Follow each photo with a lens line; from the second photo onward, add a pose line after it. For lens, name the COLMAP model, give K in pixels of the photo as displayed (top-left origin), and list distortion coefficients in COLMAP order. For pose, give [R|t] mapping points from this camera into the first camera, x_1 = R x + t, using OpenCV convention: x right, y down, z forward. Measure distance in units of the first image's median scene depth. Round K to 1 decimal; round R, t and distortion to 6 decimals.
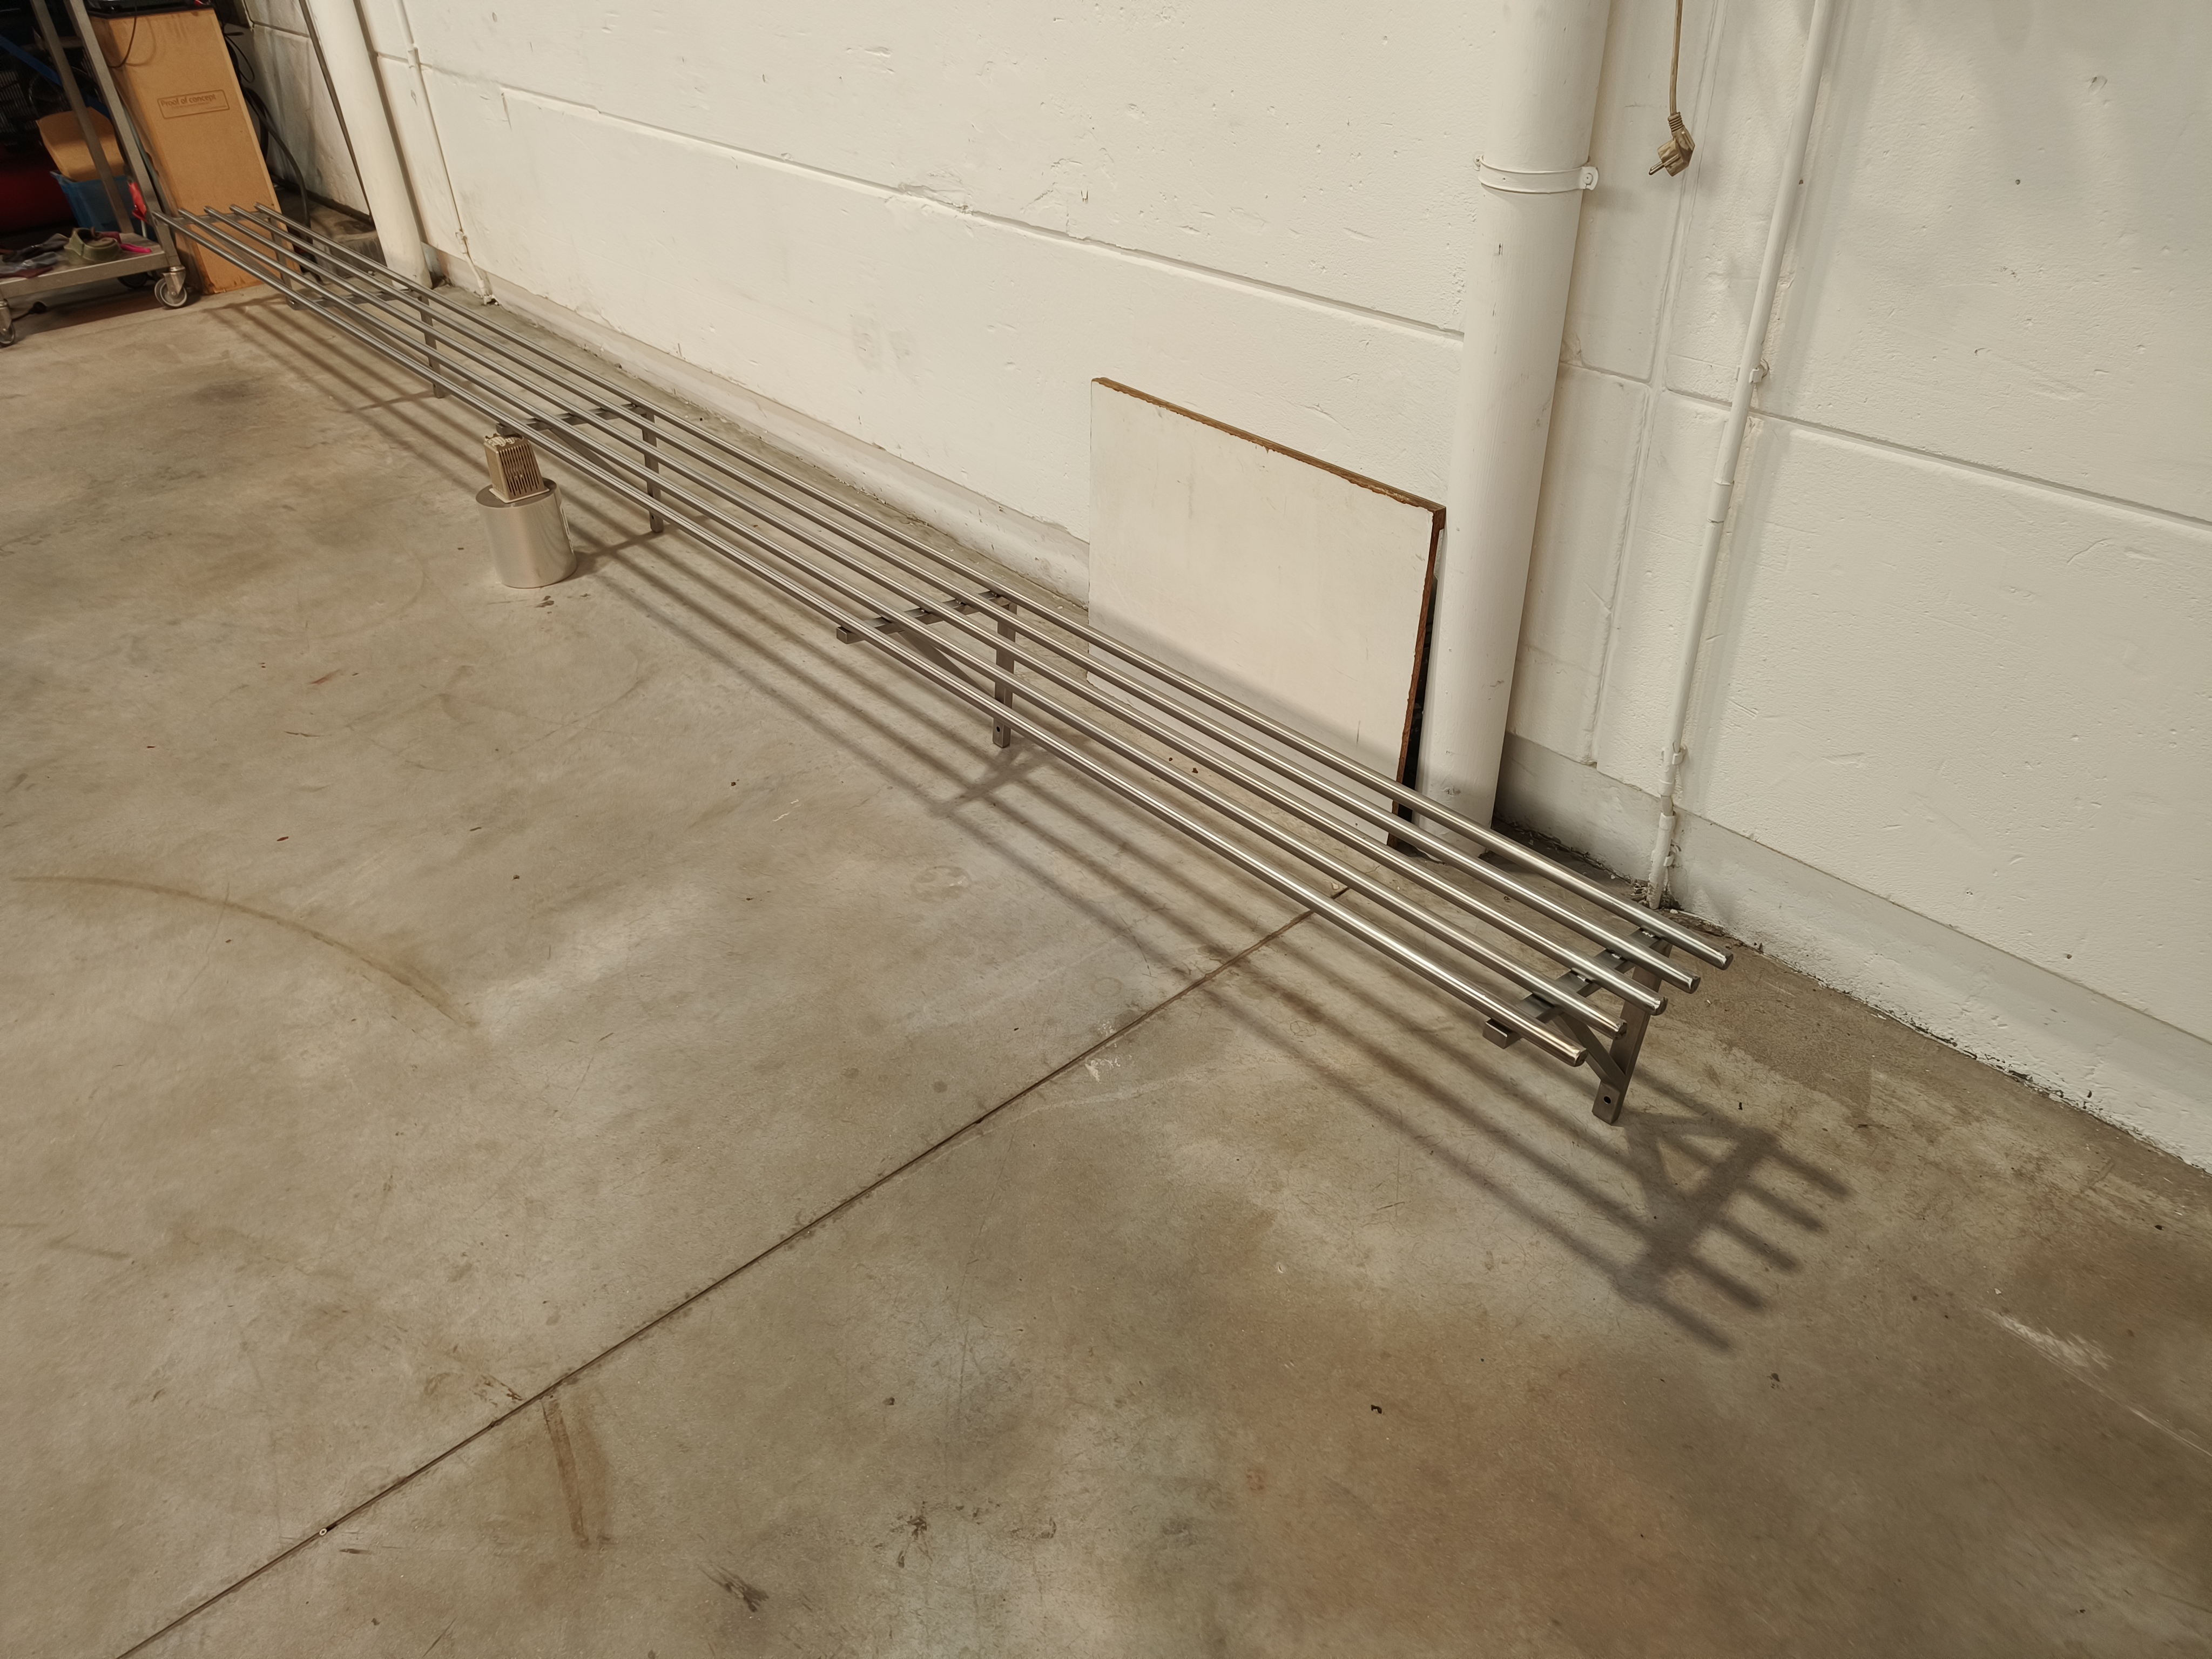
lens RADIAL K [[1571.5, 0, 1099.7], [0, 1571.5, 839.6], [0, 0, 1]] dist [0.017513, -0.007241]
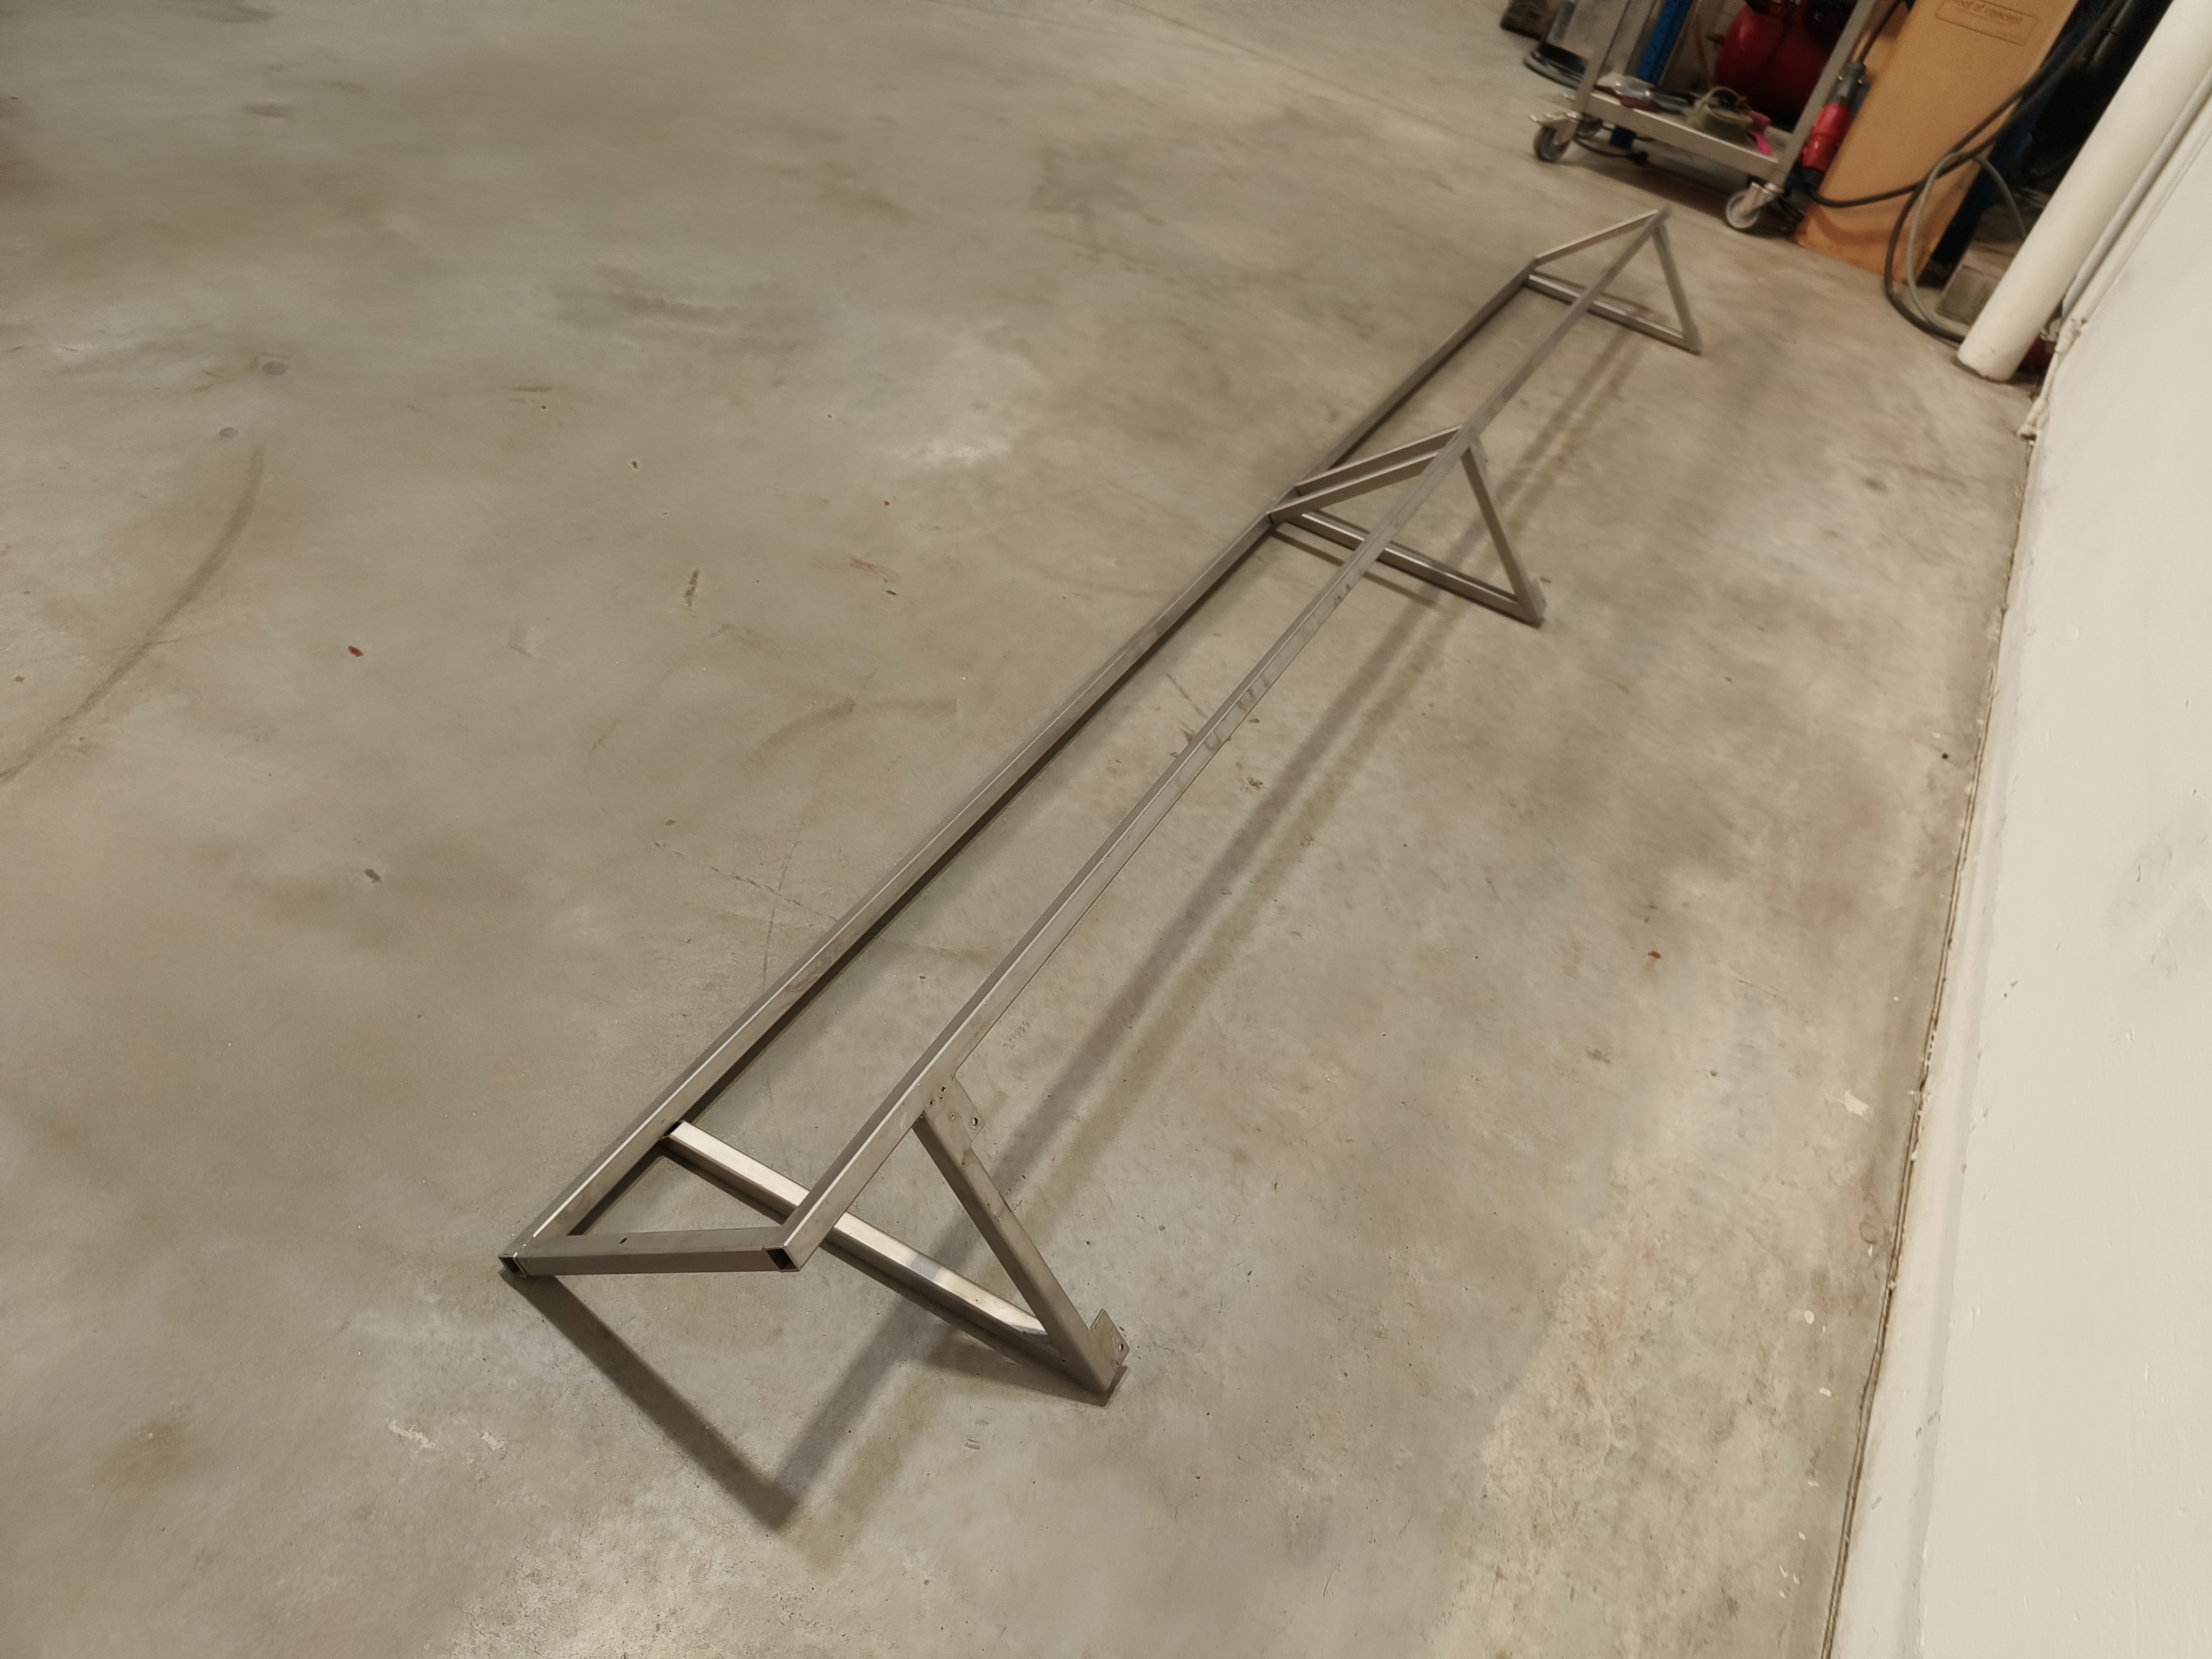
lens RADIAL K [[1571.5, 0, 1116.1], [0, 1571.5, 811.4], [0, 0, 1]] dist [0.017513, -0.007241]
pose [[0.331173, 0.682722, -0.651318, -0.003252], [-0.718881, 0.629666, 0.294500, -0.277371], [0.611175, 0.370690, 0.699324, 0.644405]]
